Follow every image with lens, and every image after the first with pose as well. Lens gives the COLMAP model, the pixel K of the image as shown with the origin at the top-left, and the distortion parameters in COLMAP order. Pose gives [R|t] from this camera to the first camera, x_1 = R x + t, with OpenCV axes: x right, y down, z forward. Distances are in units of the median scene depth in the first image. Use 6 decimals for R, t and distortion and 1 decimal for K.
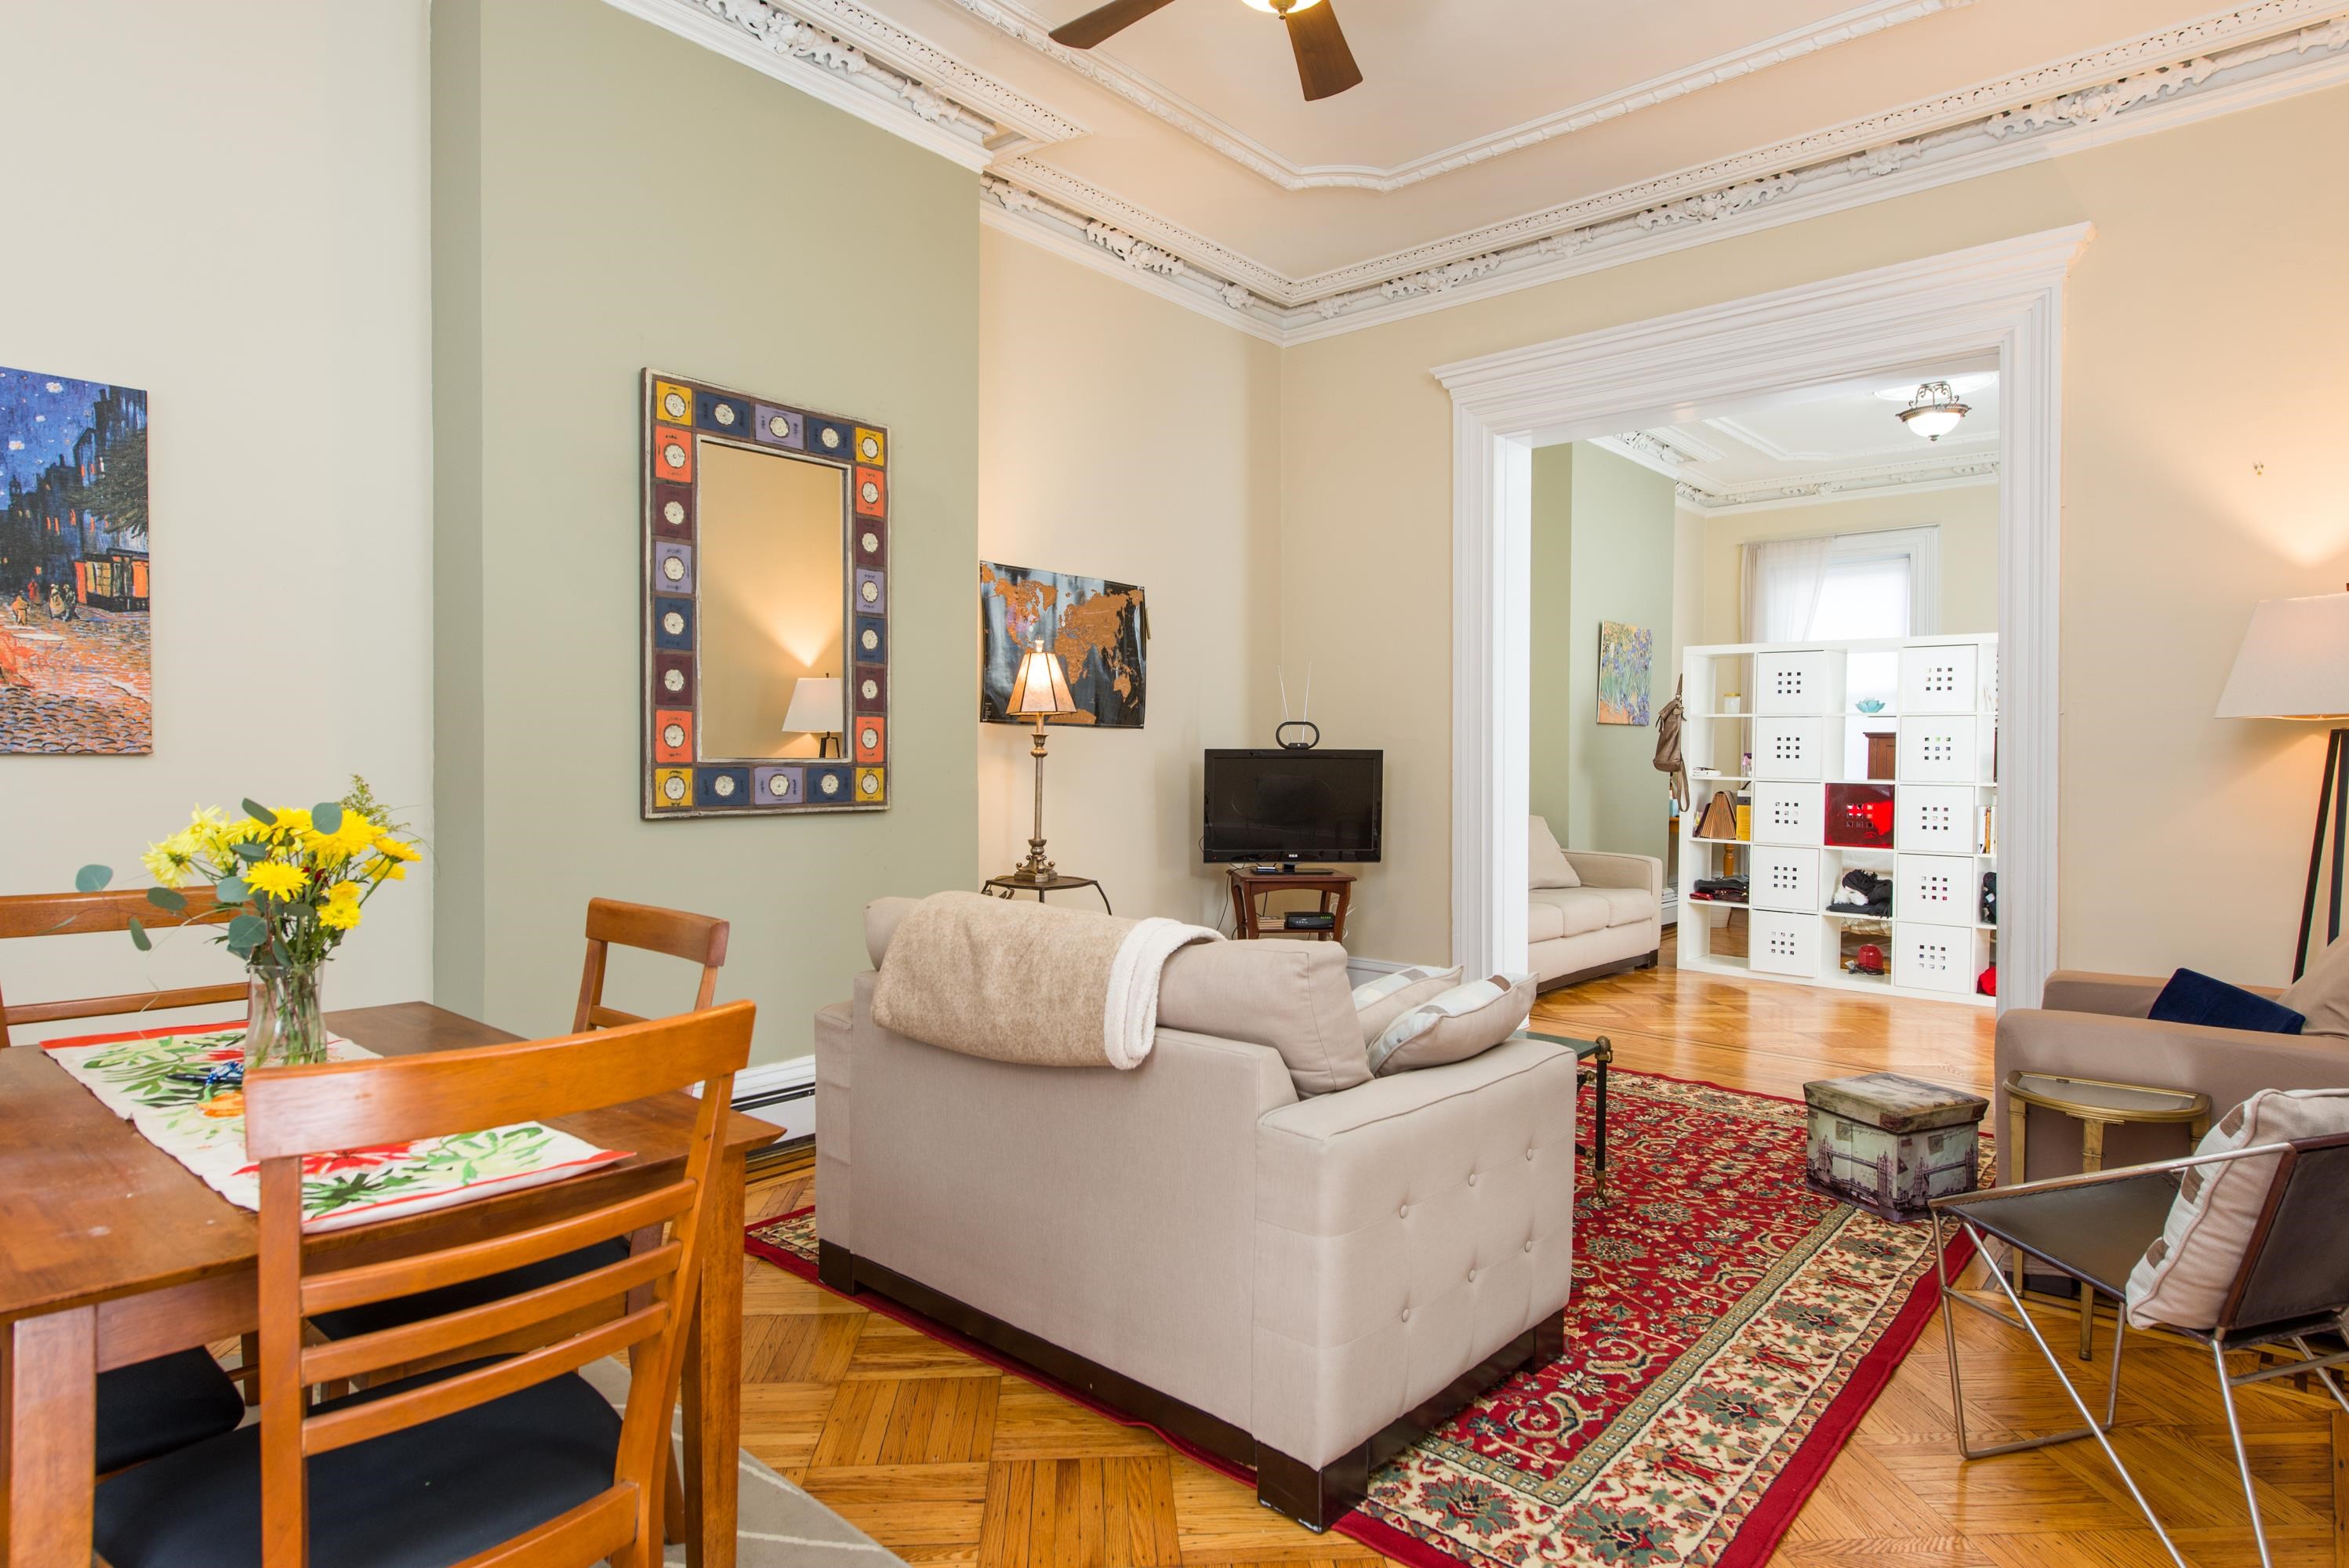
lens RADIAL K [[1295.3, 0, 1180.7], [0, 1295.3, 785.4], [0, 0, 1]] dist [0.017351, 0.000032]
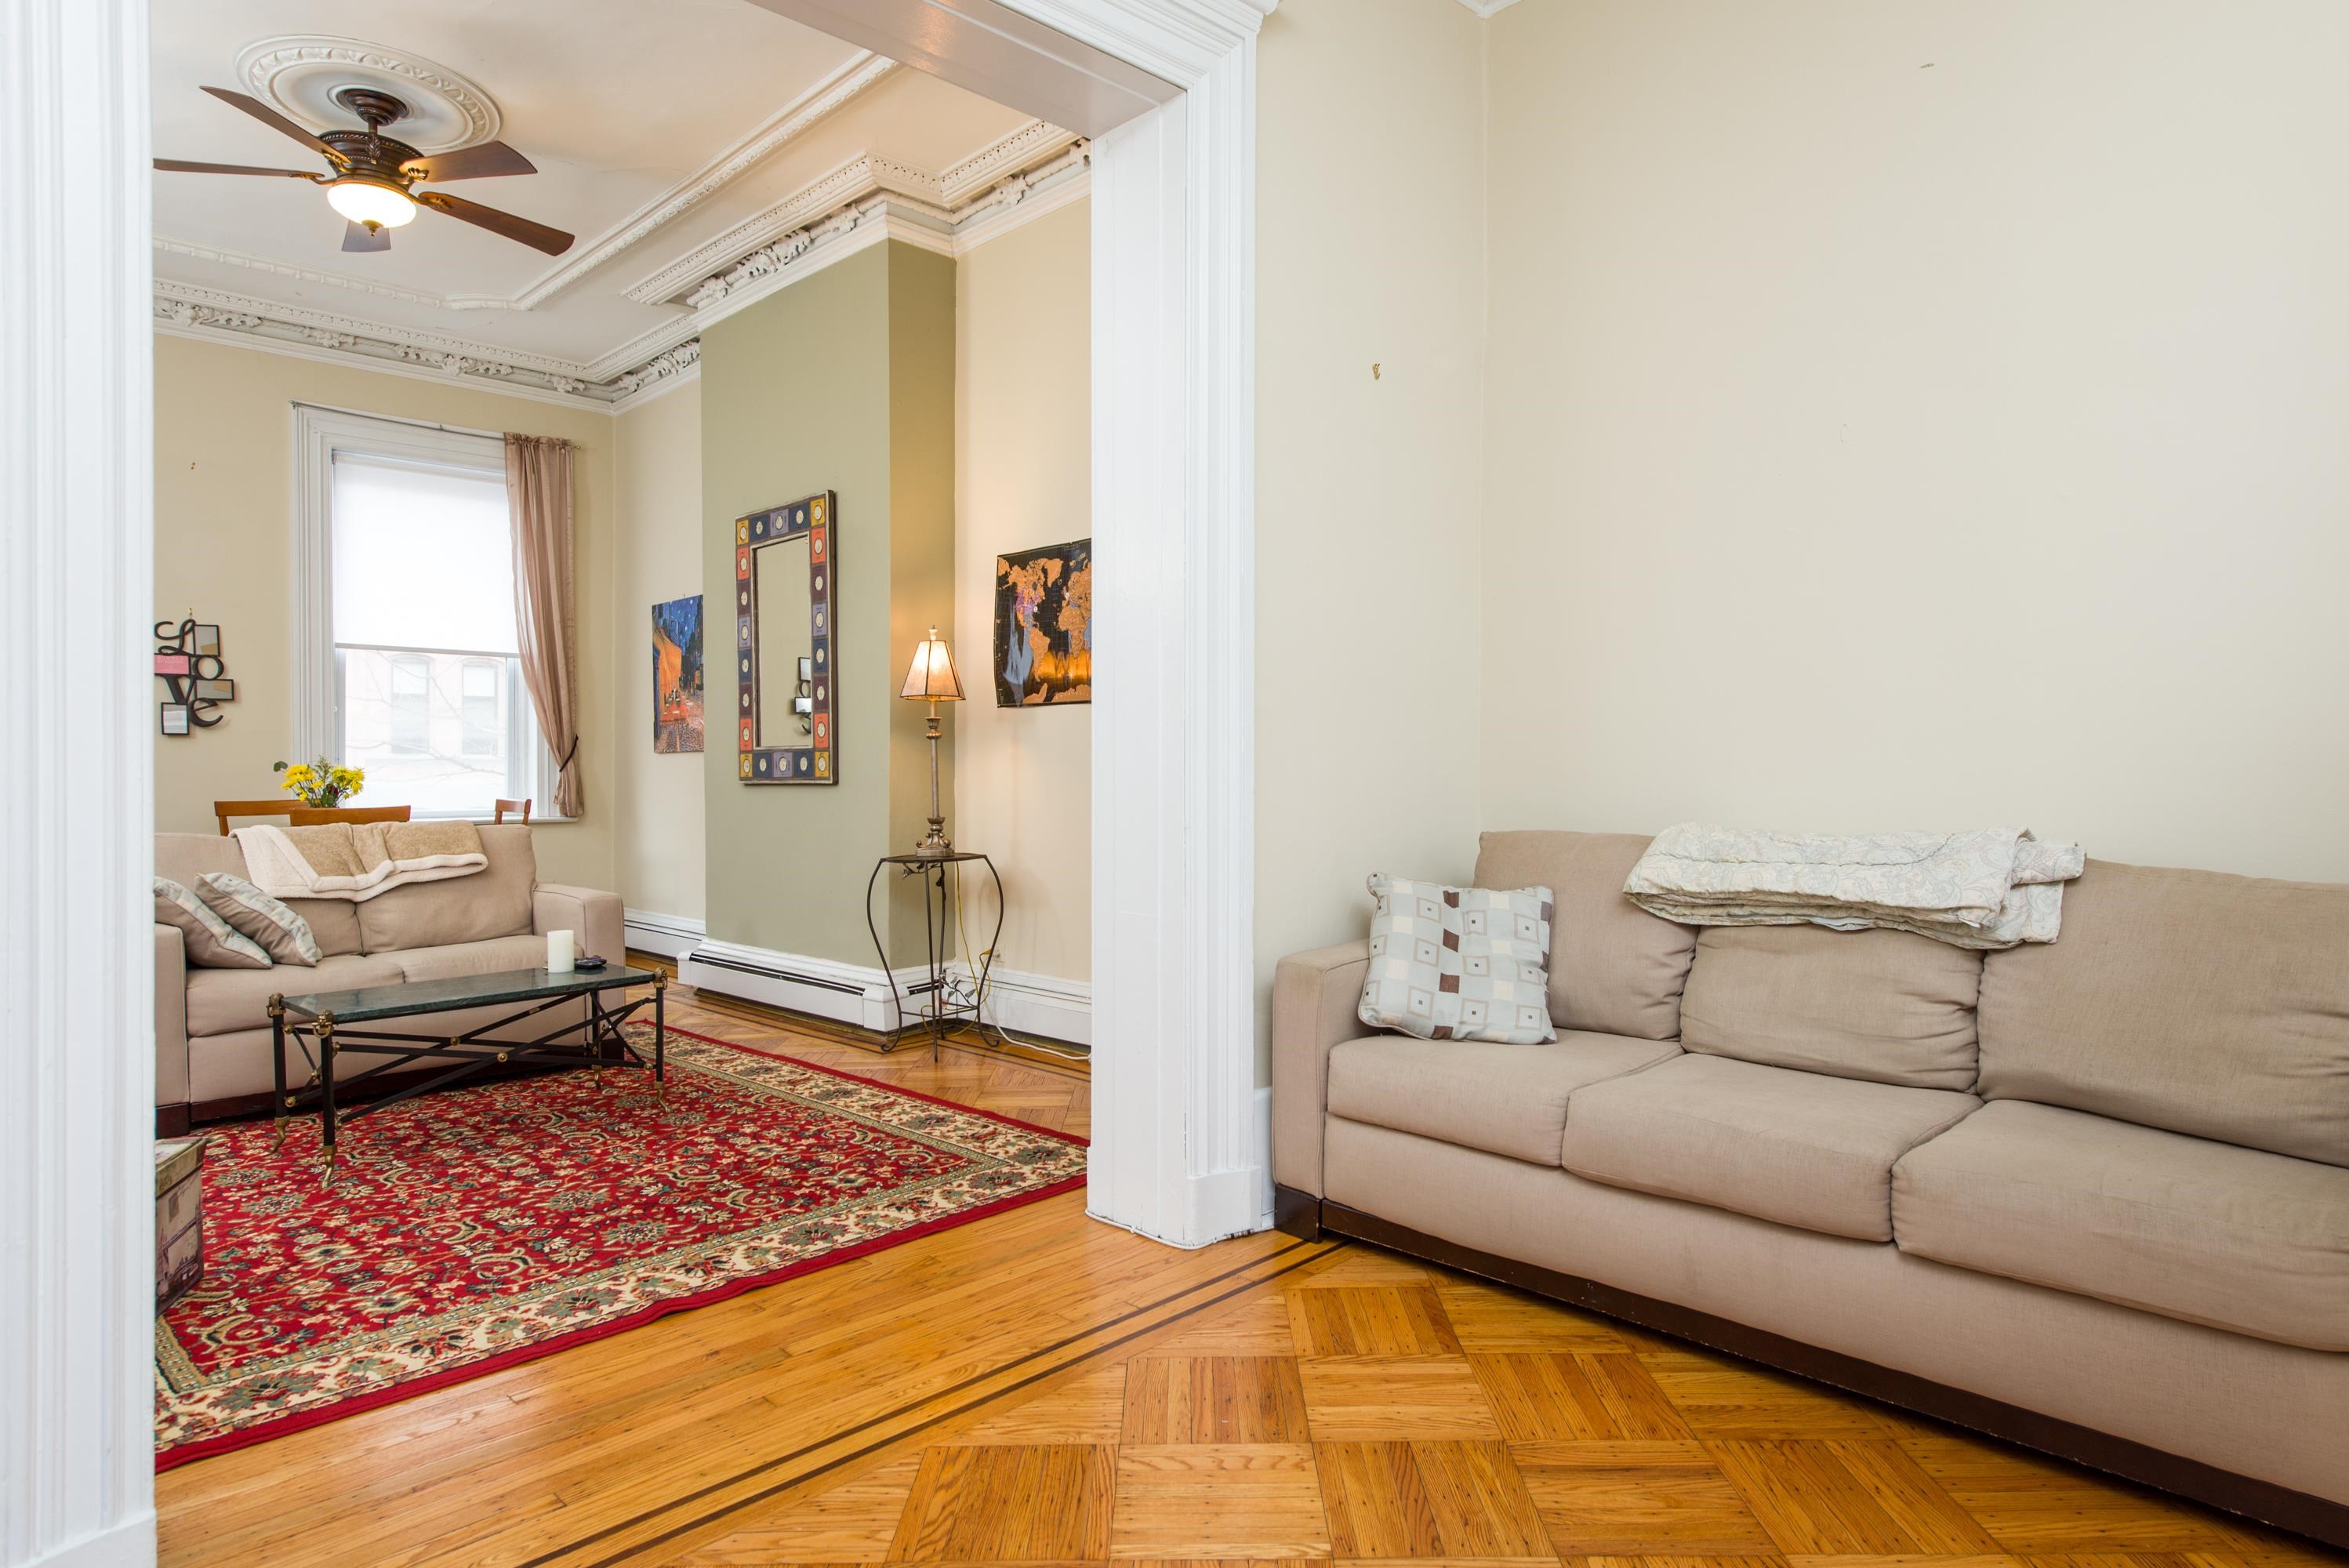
lens RADIAL K [[1344.2, 0, 1188.4], [0, 1344.2, 775.5], [0, 0, 1]] dist [0.008705, -0.007652]
pose [[-0.062535, 0.001187, -0.998042, 1.267113], [-0.012103, 0.999925, 0.001948, 0.003785], [0.997969, 0.012201, -0.062516, 1.663030]]
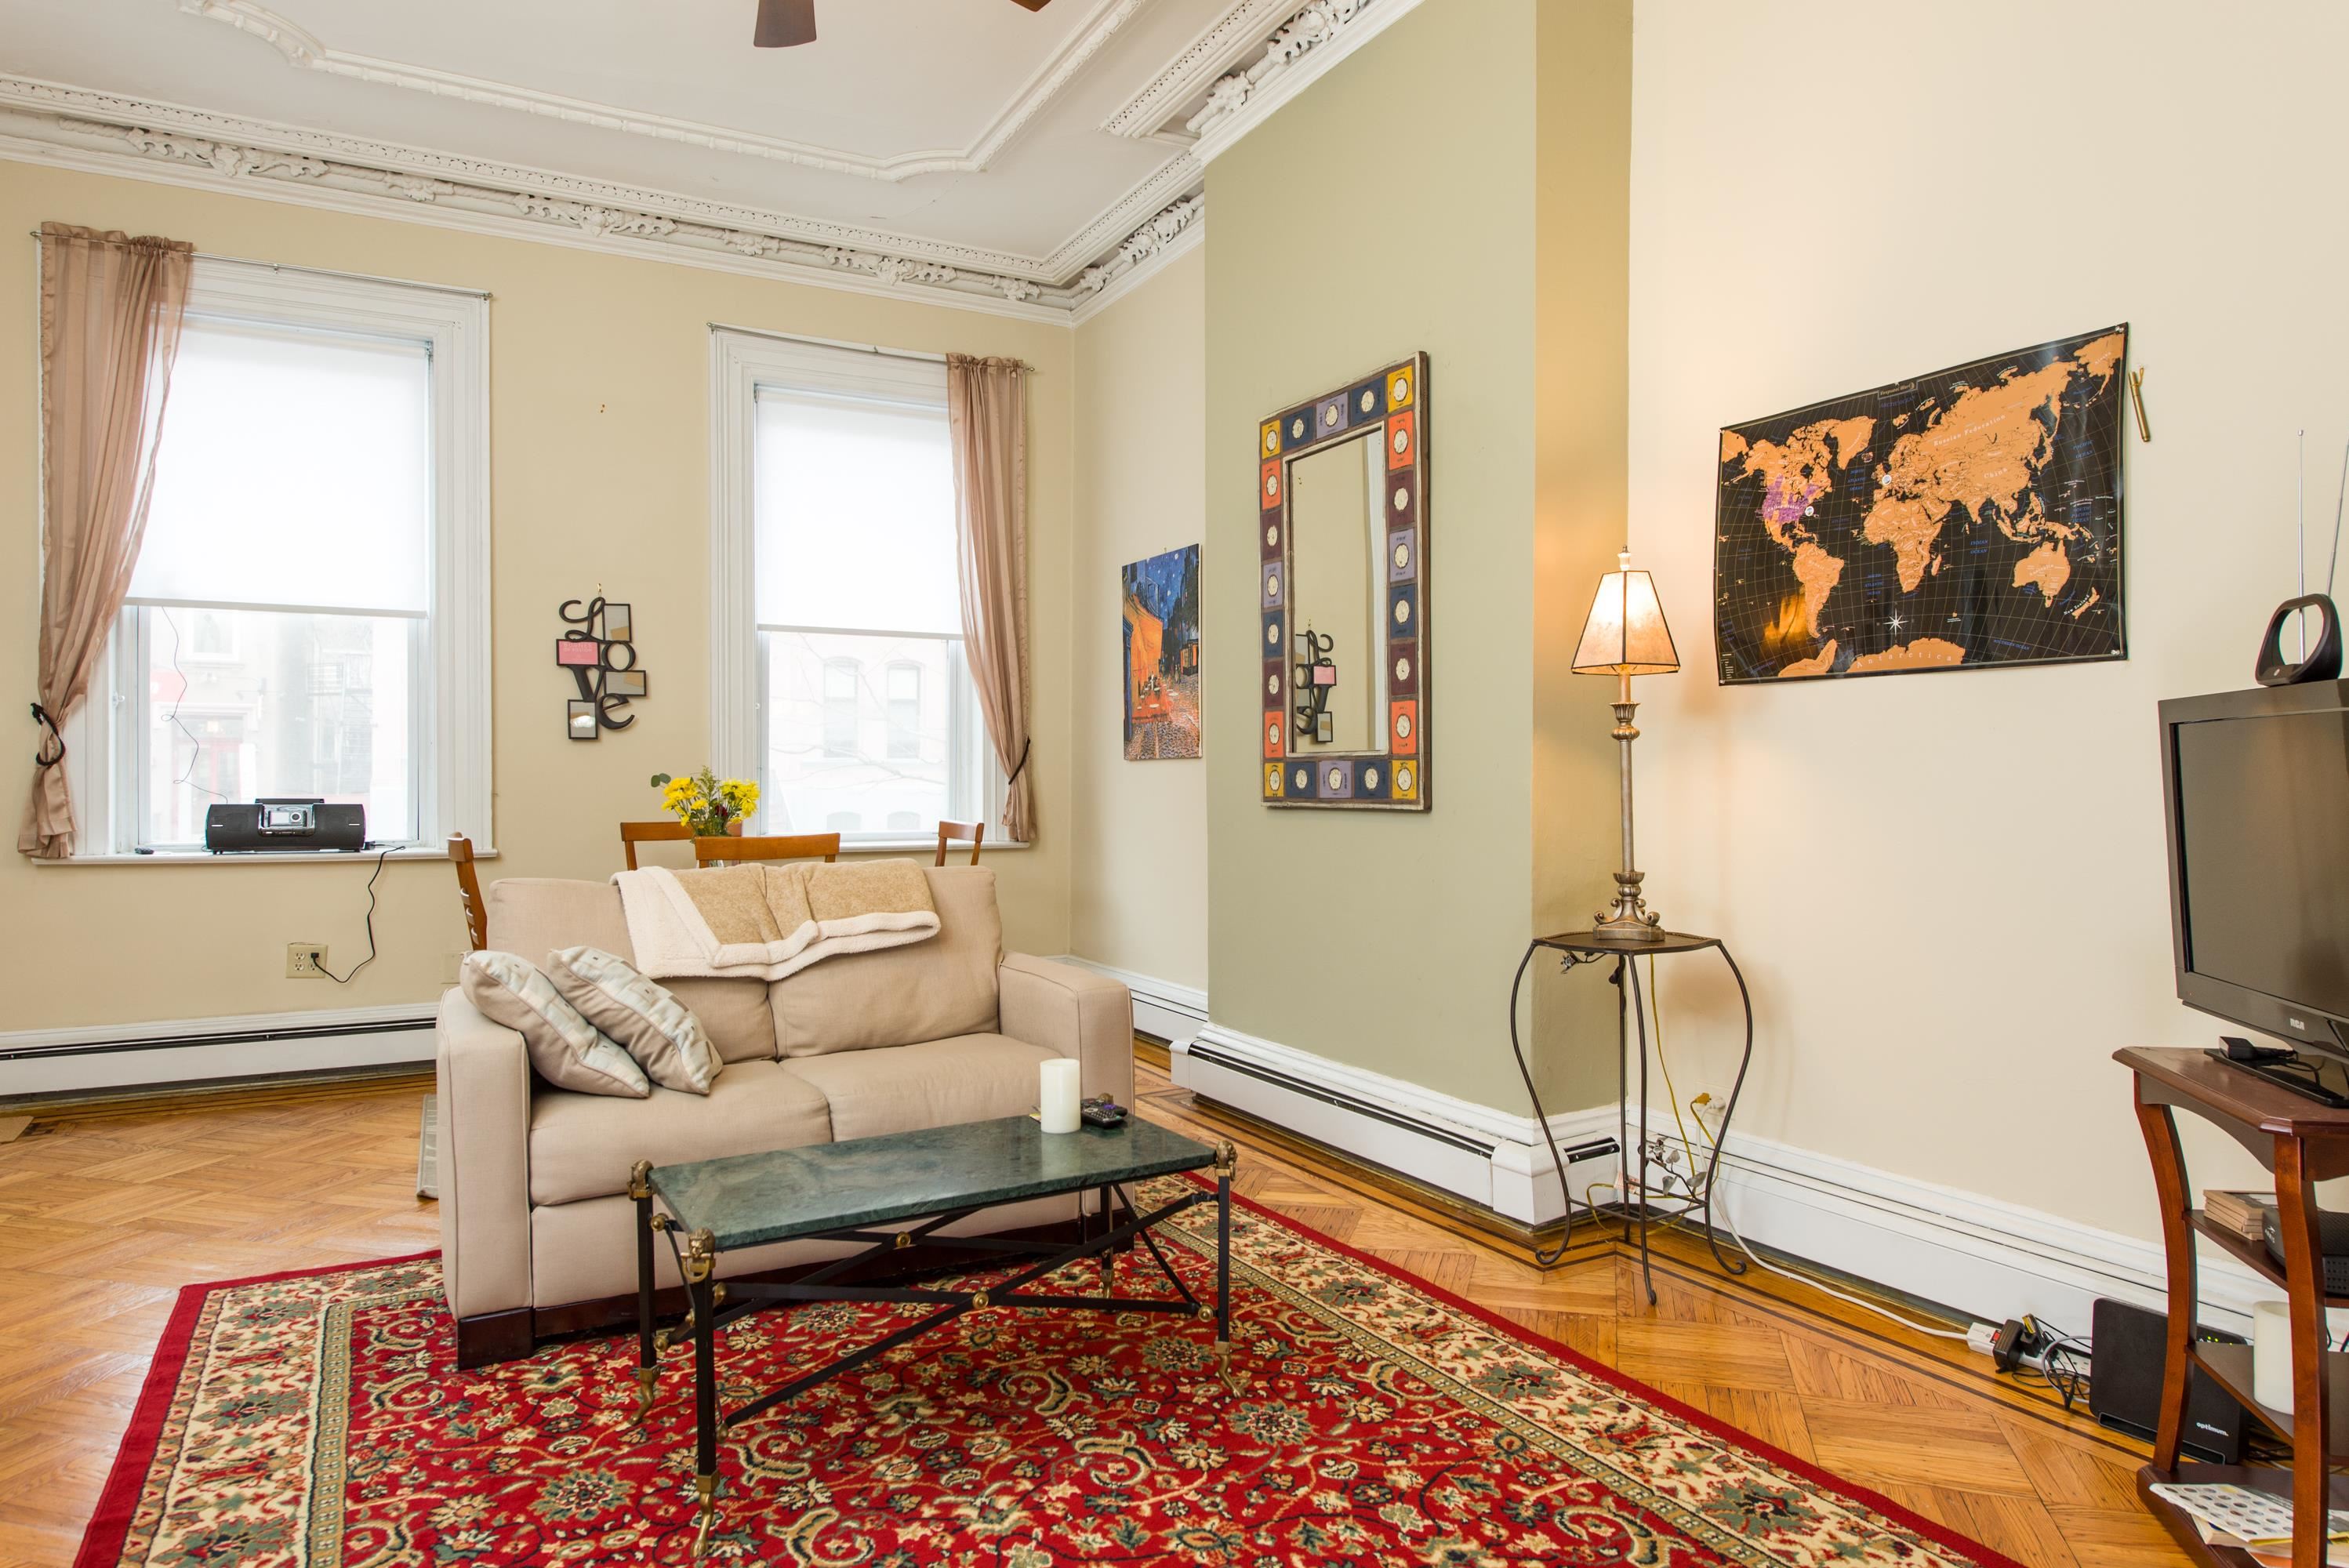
lens RADIAL K [[1440.7, 0, 1174.5], [0, 1440.7, 777.3], [0, 0, 1]] dist [0.014489, -0.002006]
pose [[-0.350874, -0.001110, -0.936422, 0.805518], [-0.014381, 0.999888, 0.004203, -0.004736], [0.936312, 0.014941, -0.350850, 1.356898]]
